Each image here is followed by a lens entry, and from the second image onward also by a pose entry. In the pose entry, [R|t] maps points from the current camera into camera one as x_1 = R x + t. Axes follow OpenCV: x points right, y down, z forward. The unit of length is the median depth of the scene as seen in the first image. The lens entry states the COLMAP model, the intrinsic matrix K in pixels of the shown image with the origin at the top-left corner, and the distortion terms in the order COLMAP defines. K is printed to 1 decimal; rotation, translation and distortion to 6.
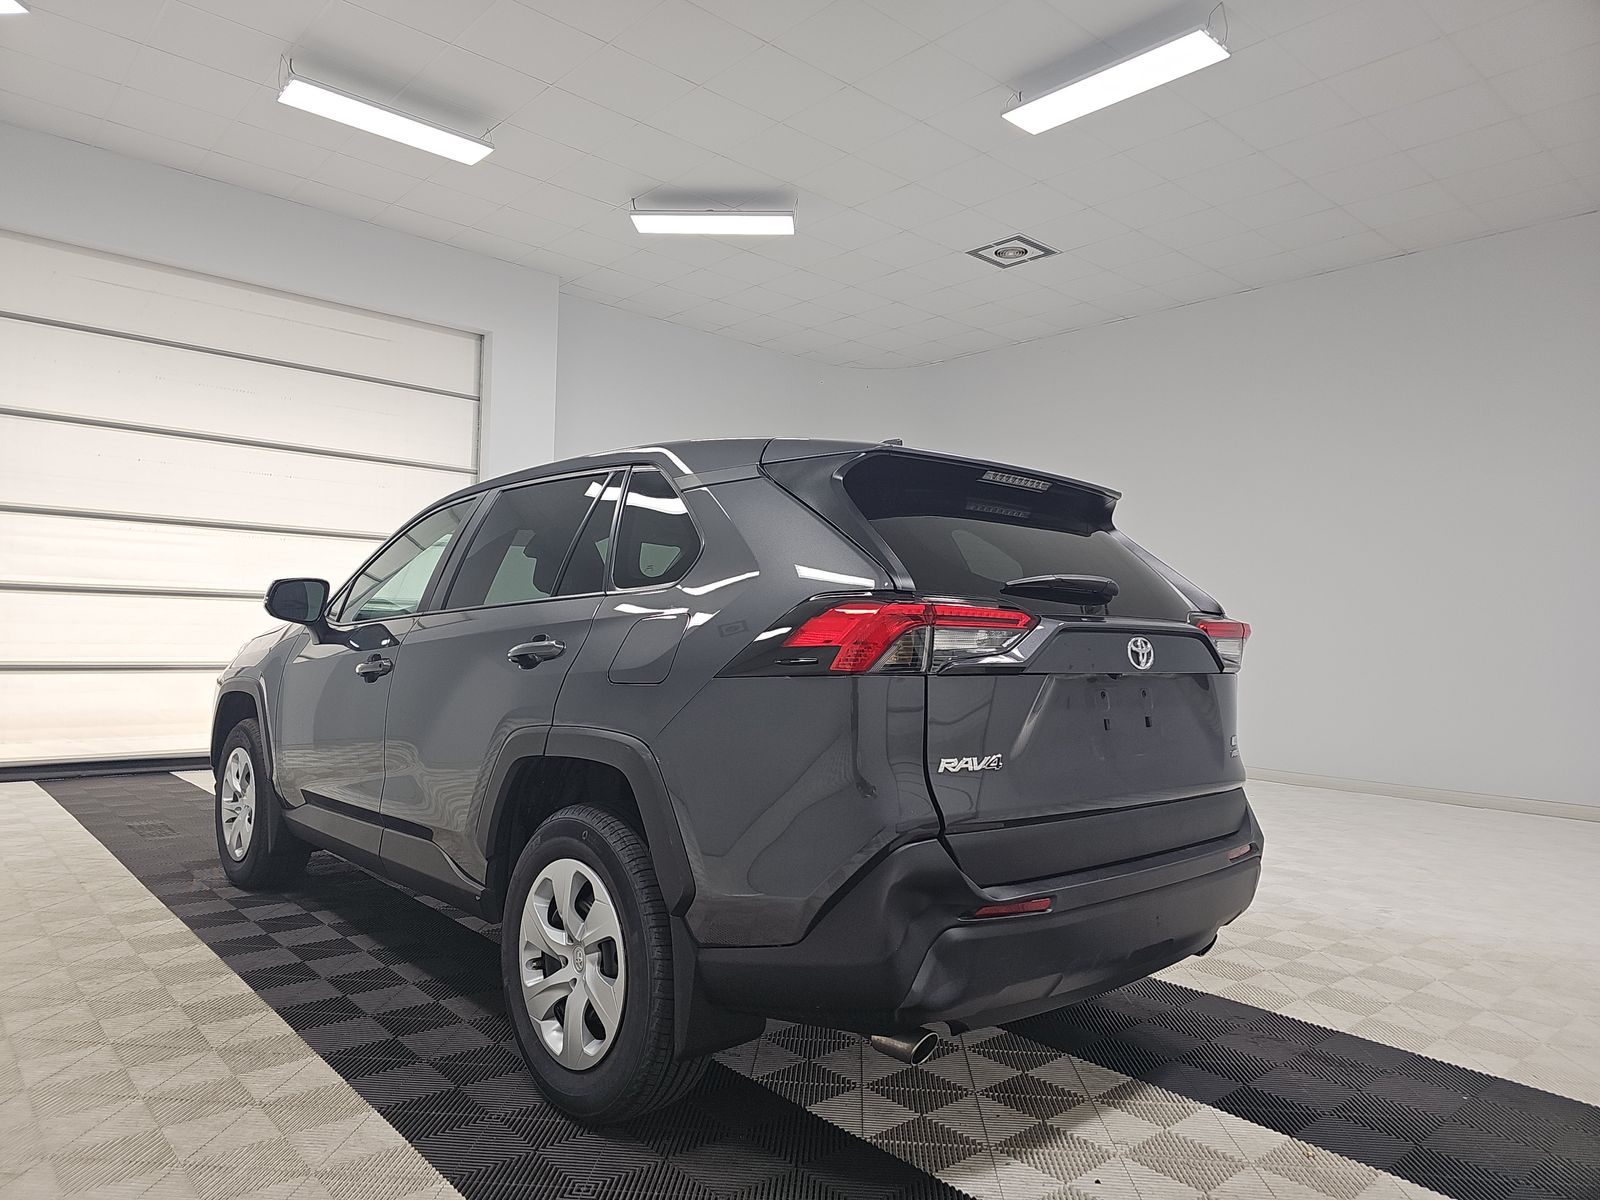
lens RADIAL K [[1074.4, 0, 798.1], [0, 1074.4, 593.1], [0, 0, 1]] dist [0.039993, 0.001504]
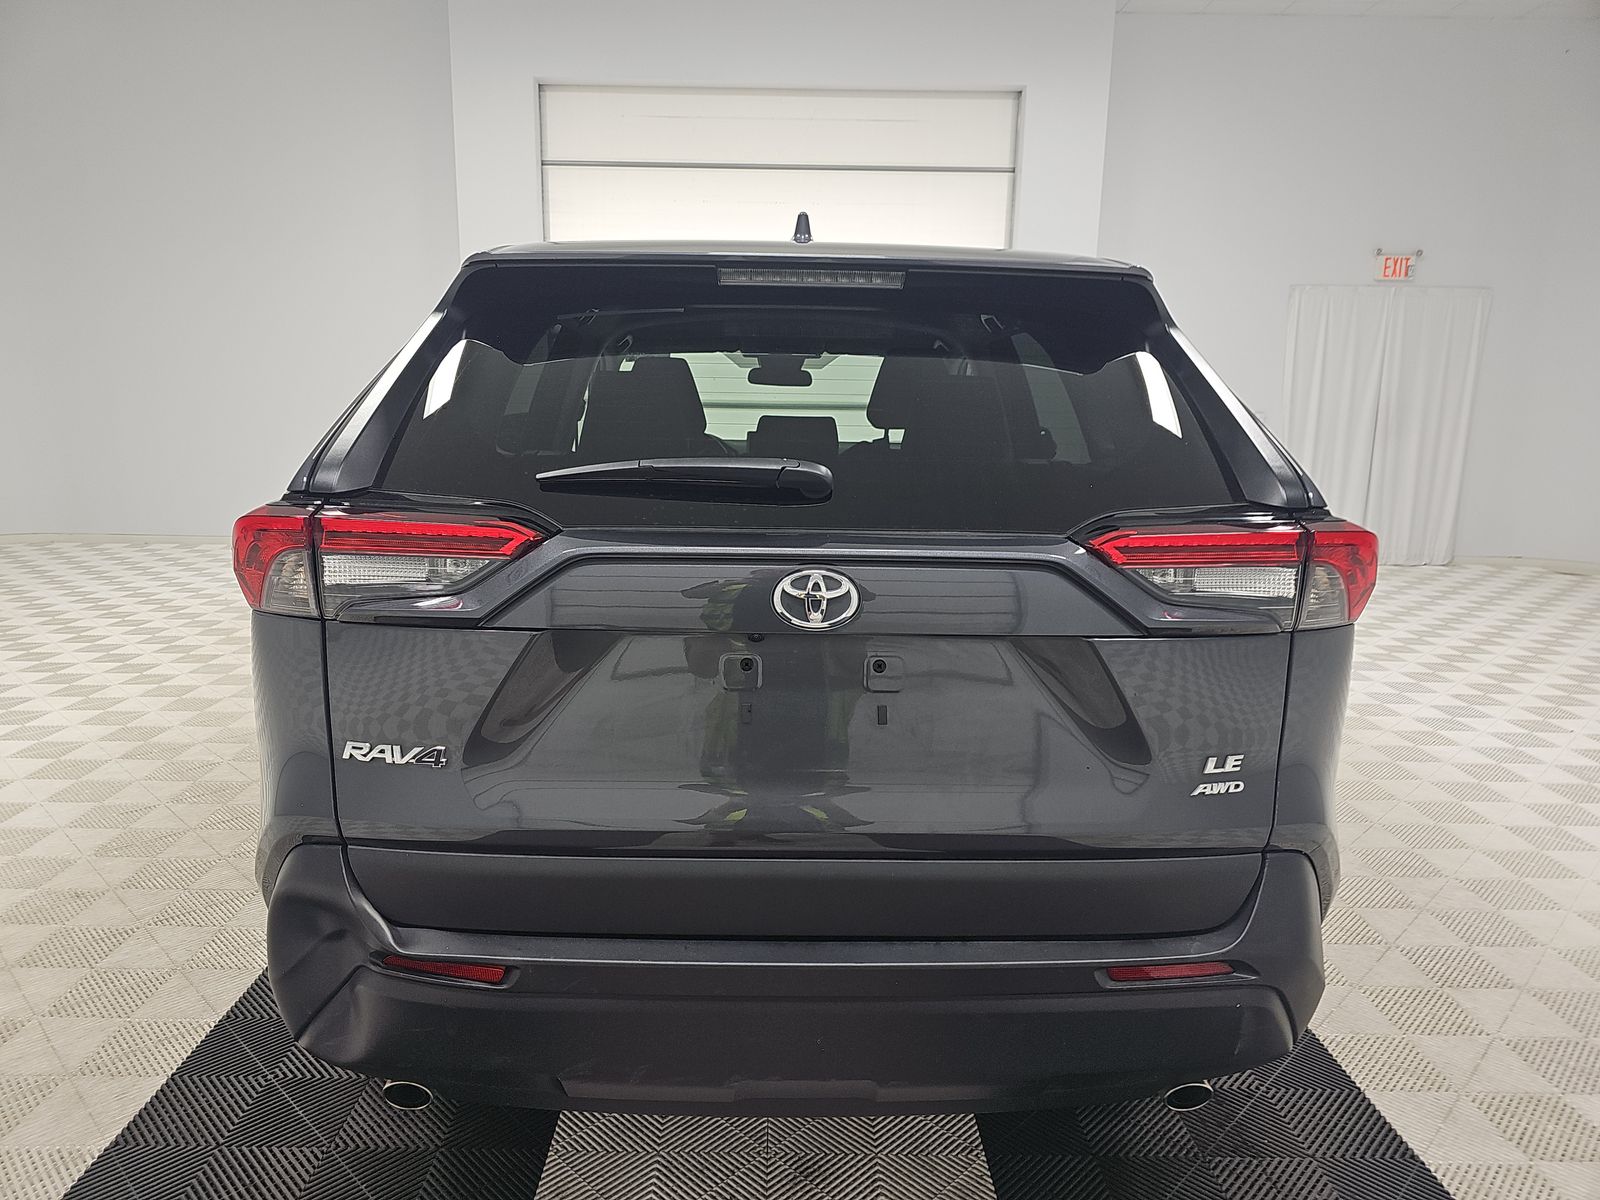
lens RADIAL K [[1074.4, 0, 807.4], [0, 1074.4, 590.5], [0, 0, 1]] dist [0.039993, 0.001504]
pose [[0.758602, 0.103756, -0.643240, 0.680663], [0.029570, 0.980739, 0.193070, -0.056774], [0.650883, -0.165484, 0.740923, 0.592824]]
